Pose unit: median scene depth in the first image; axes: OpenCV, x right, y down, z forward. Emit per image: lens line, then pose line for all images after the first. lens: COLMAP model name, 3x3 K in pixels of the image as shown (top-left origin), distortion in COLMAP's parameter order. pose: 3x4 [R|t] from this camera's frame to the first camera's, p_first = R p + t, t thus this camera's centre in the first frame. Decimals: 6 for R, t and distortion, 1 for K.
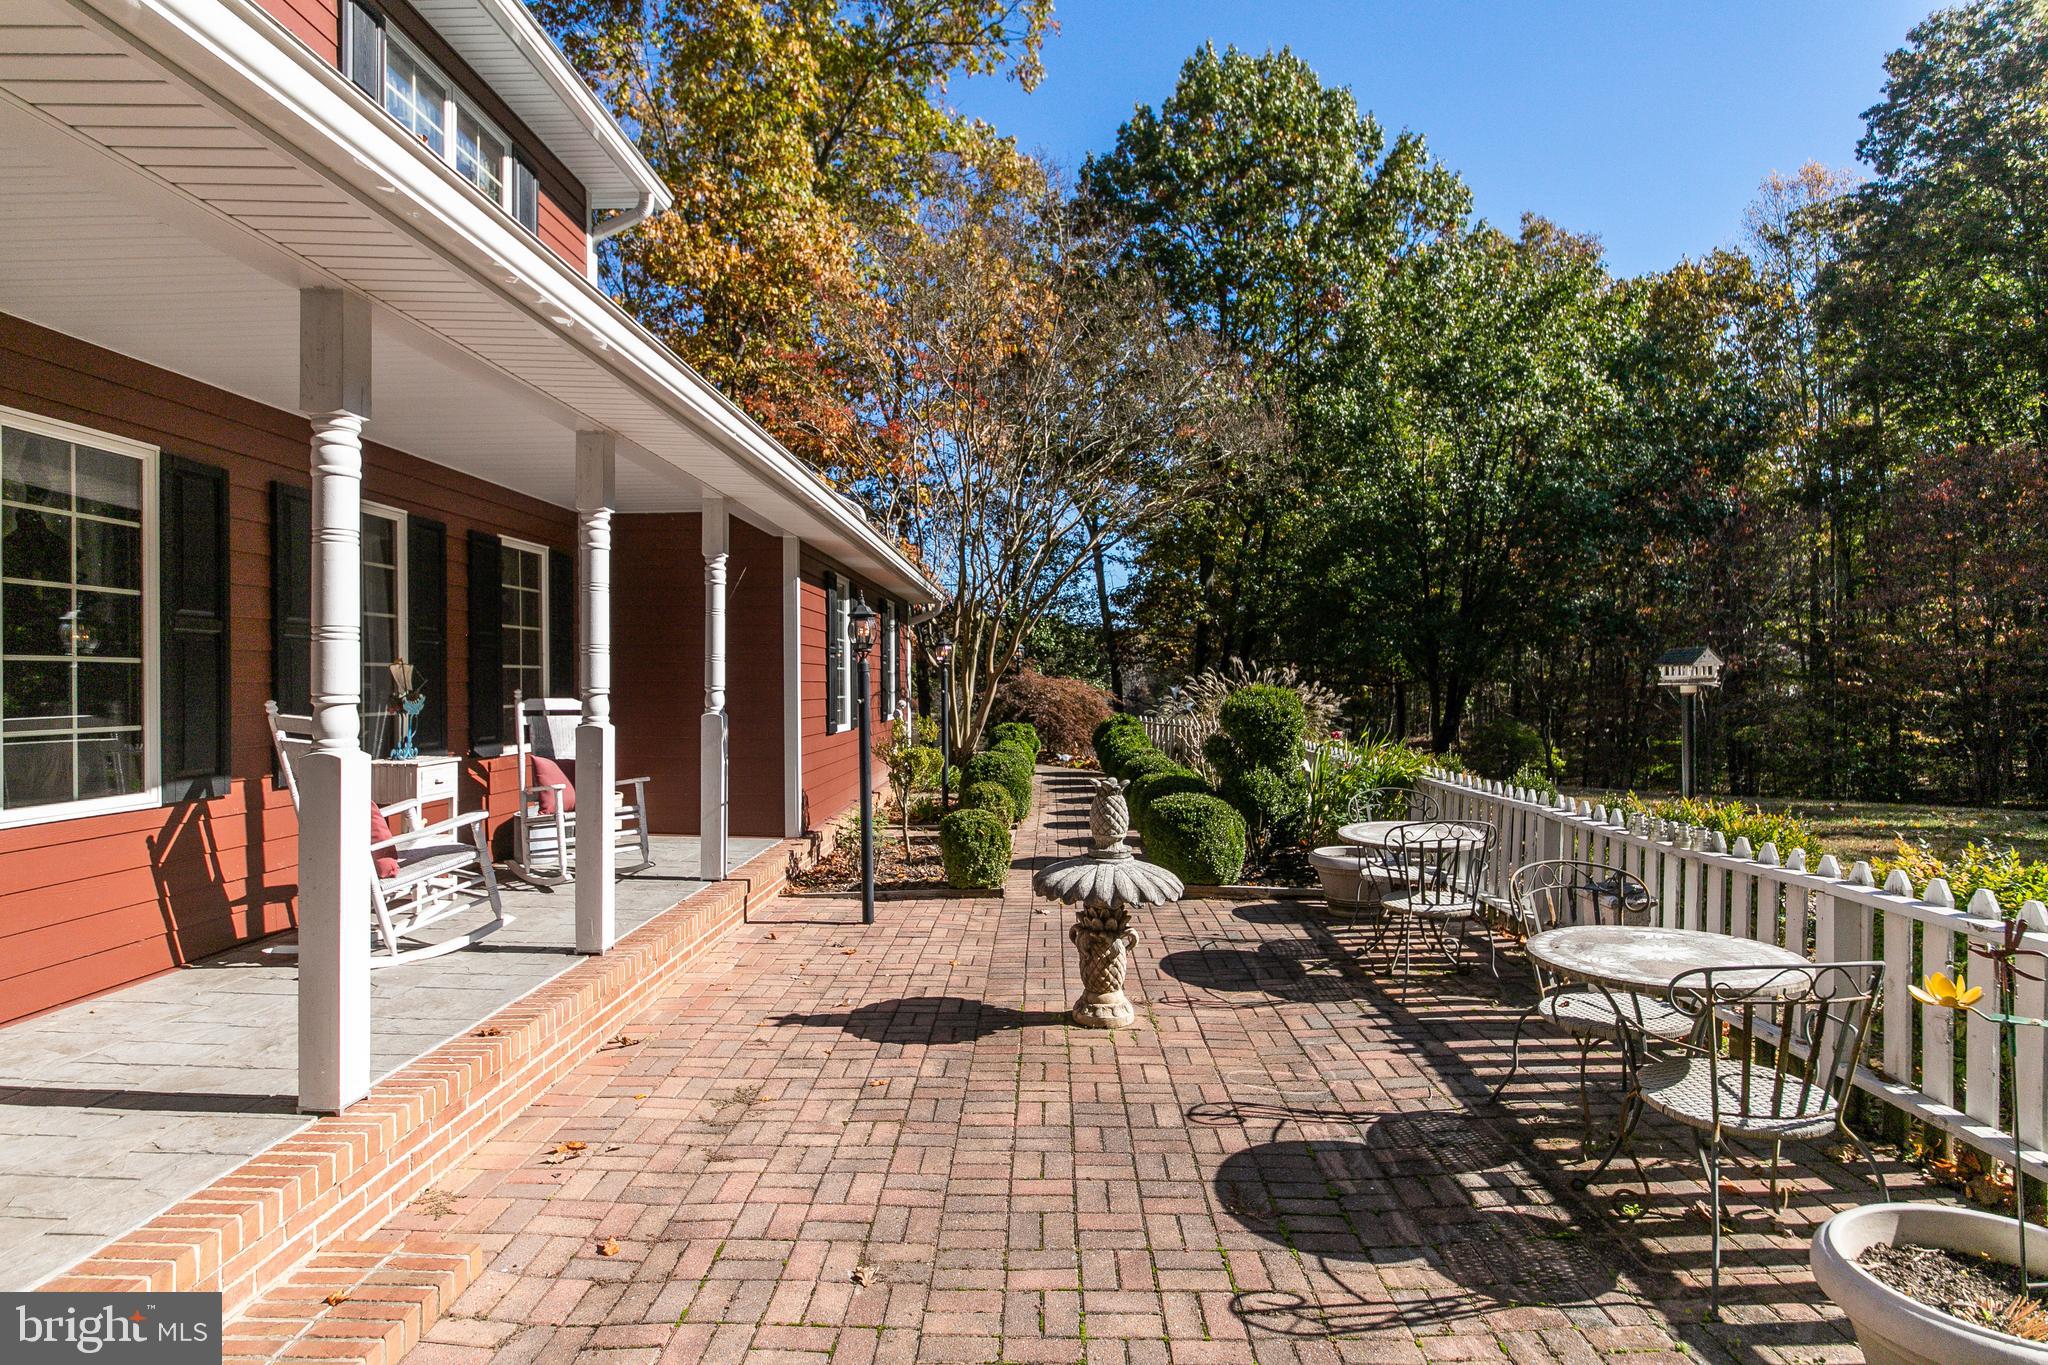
lens RADIAL K [[1071.3, 0, 1024.0], [0, 1071.3, 682.5], [0, 0, 1]] dist [-0.000325, -0.000186]
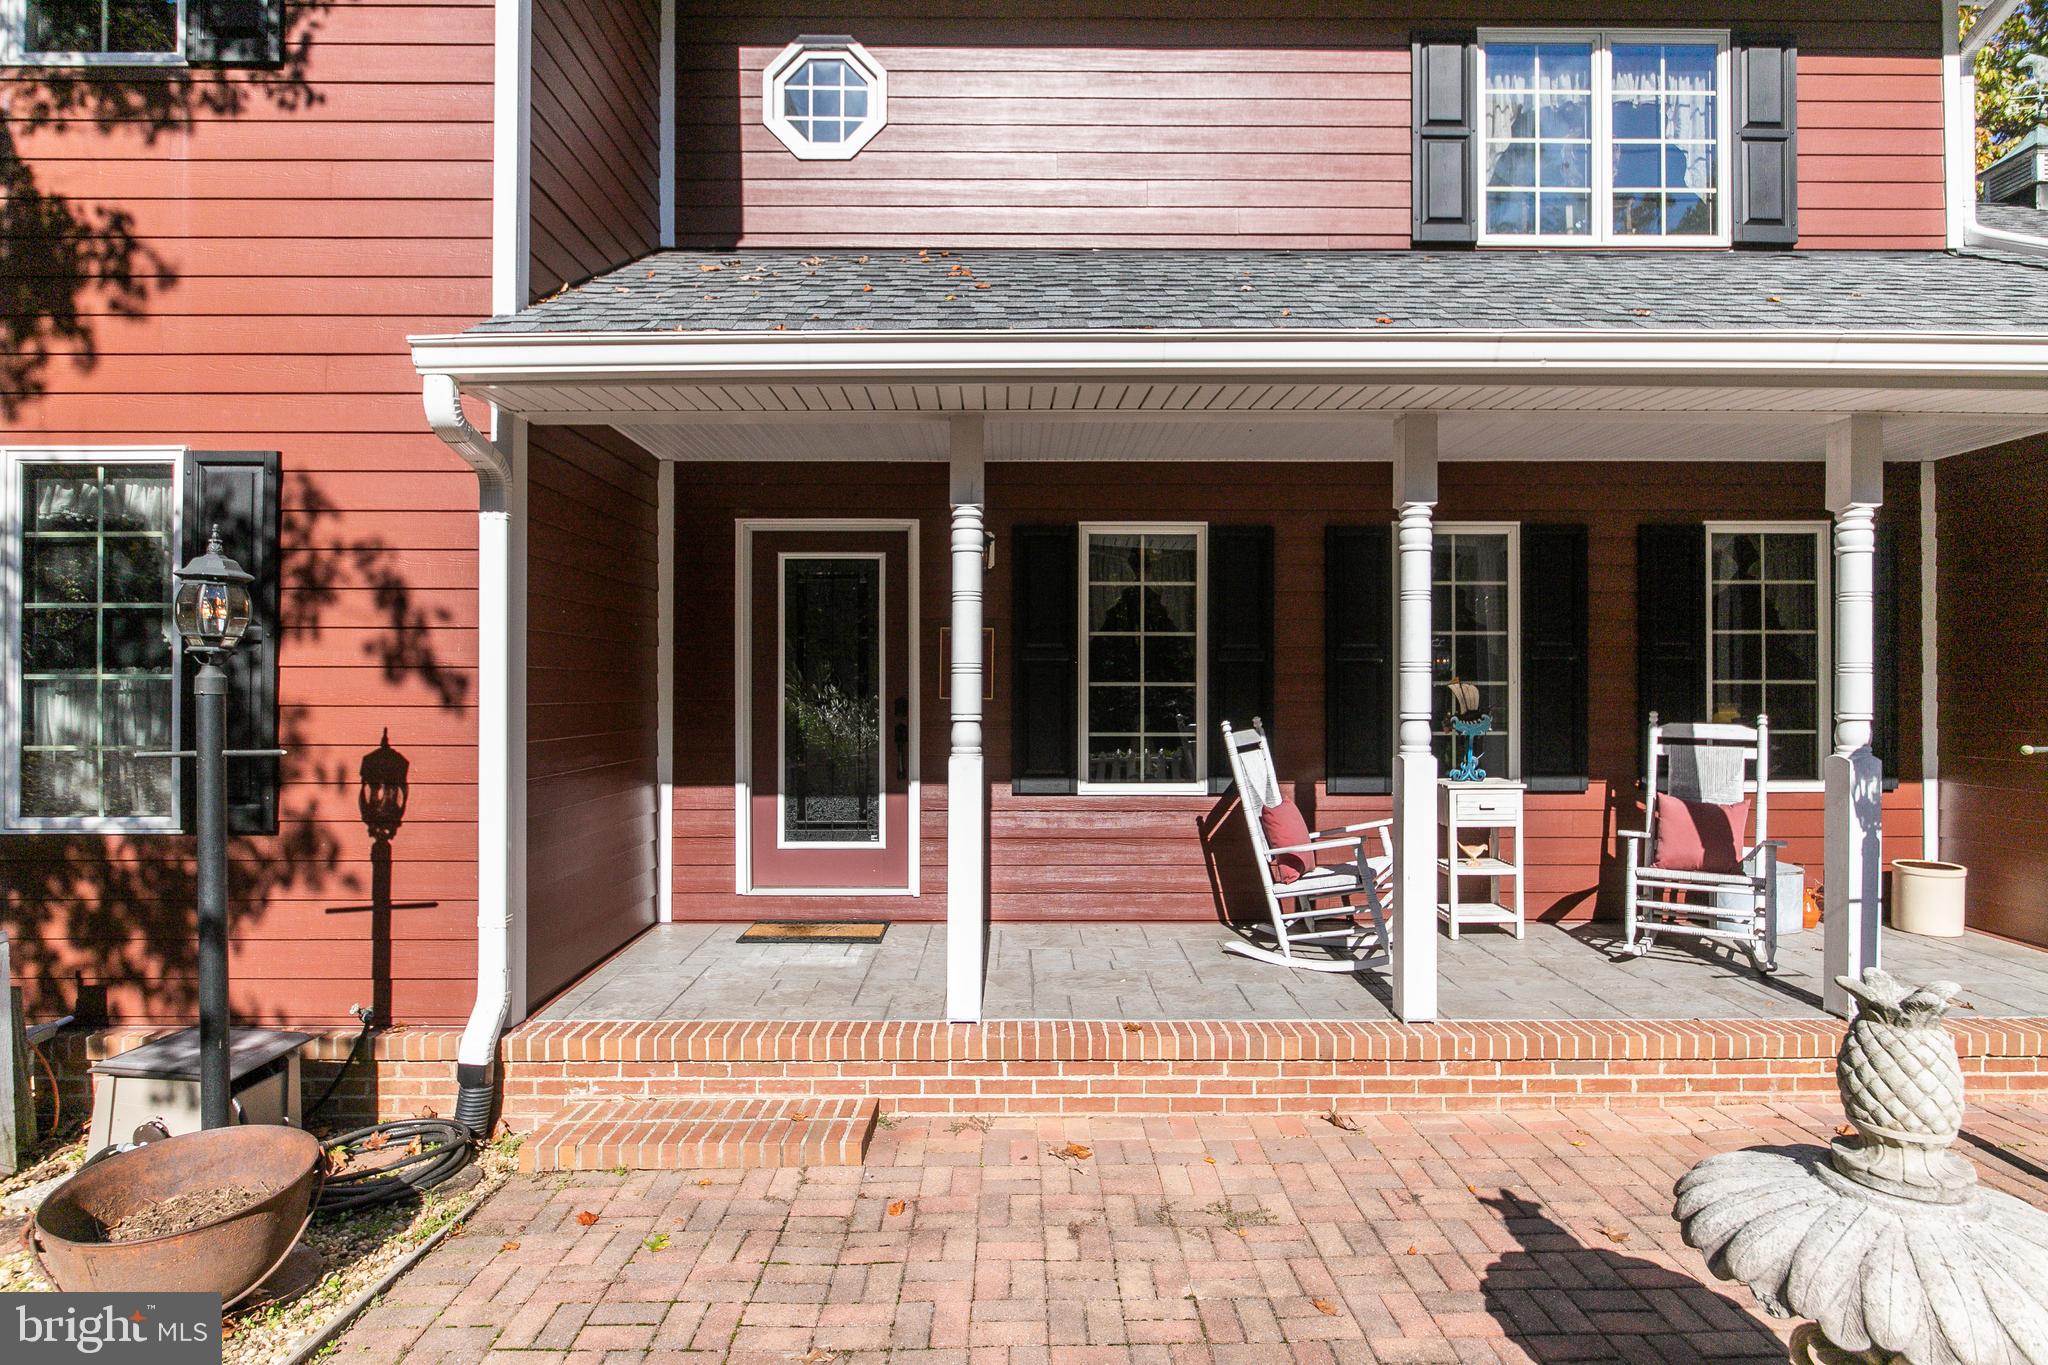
lens RADIAL K [[1071.3, 0, 1024.0], [0, 1071.3, 682.5], [0, 0, 1]] dist [-0.000325, -0.000186]
pose [[0.026322, -0.006556, -0.999632, 0.498092], [-0.002506, 0.999975, -0.006624, -0.013252], [0.999650, 0.002680, 0.026305, 0.733201]]
